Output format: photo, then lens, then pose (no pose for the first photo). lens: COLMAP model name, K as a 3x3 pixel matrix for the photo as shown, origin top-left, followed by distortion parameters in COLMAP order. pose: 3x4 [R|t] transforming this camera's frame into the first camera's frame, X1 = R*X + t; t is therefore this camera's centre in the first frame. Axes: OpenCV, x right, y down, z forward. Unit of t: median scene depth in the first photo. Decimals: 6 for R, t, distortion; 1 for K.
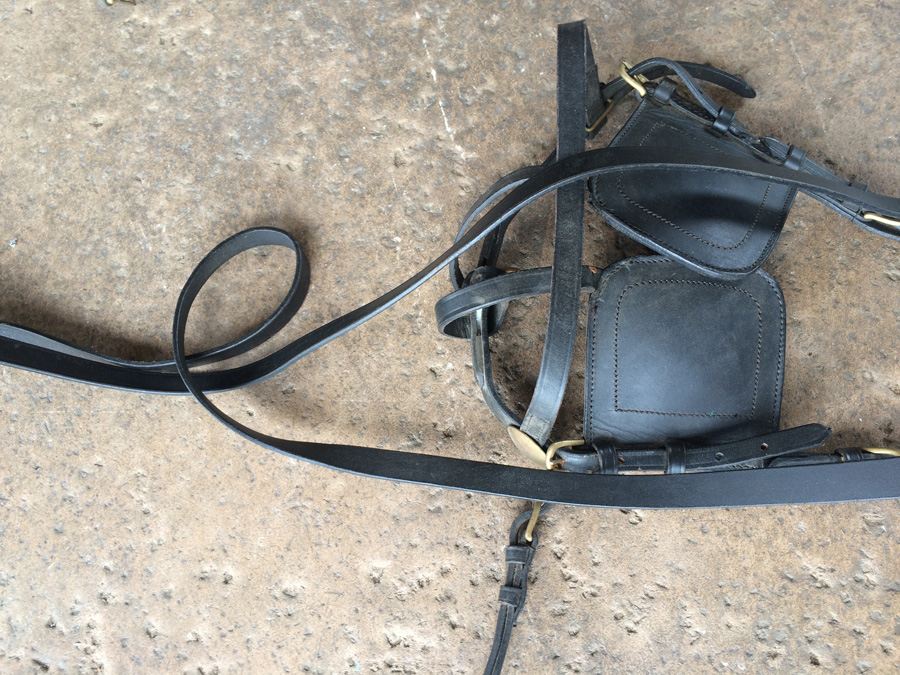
lens RADIAL K [[770.7, 0, 448.9], [0, 770.7, 338.4], [0, 0, 1]] dist [0.085433, -0.119870]
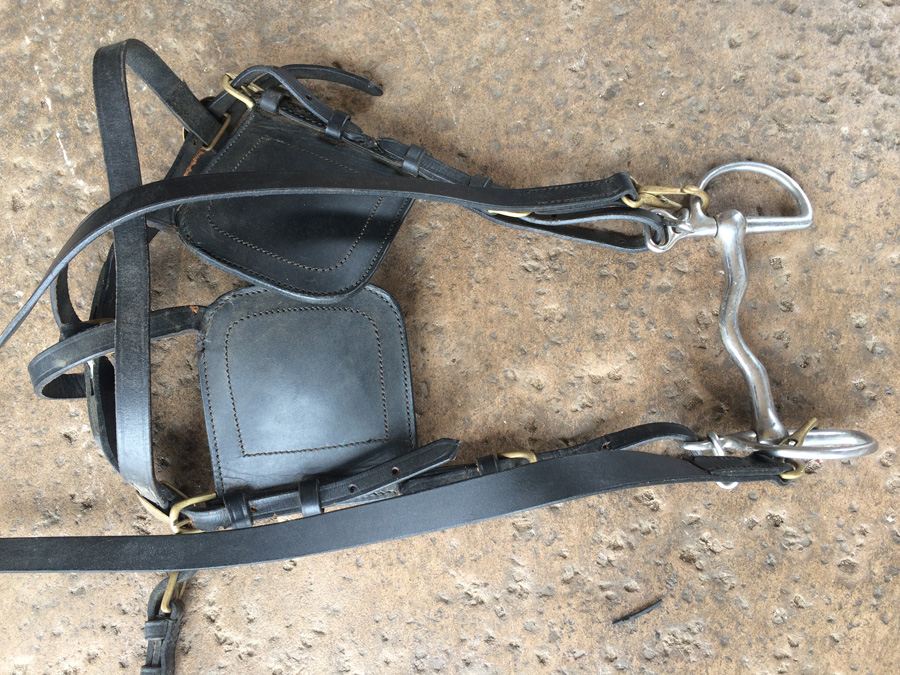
lens RADIAL K [[770.7, 0, 448.5], [0, 770.7, 337.4], [0, 0, 1]] dist [0.085433, -0.119870]
pose [[0.984789, -0.147337, 0.092100, 0.369955], [0.144569, 0.988837, 0.036072, -0.042995], [-0.096386, -0.022209, 0.995096, 0.052442]]
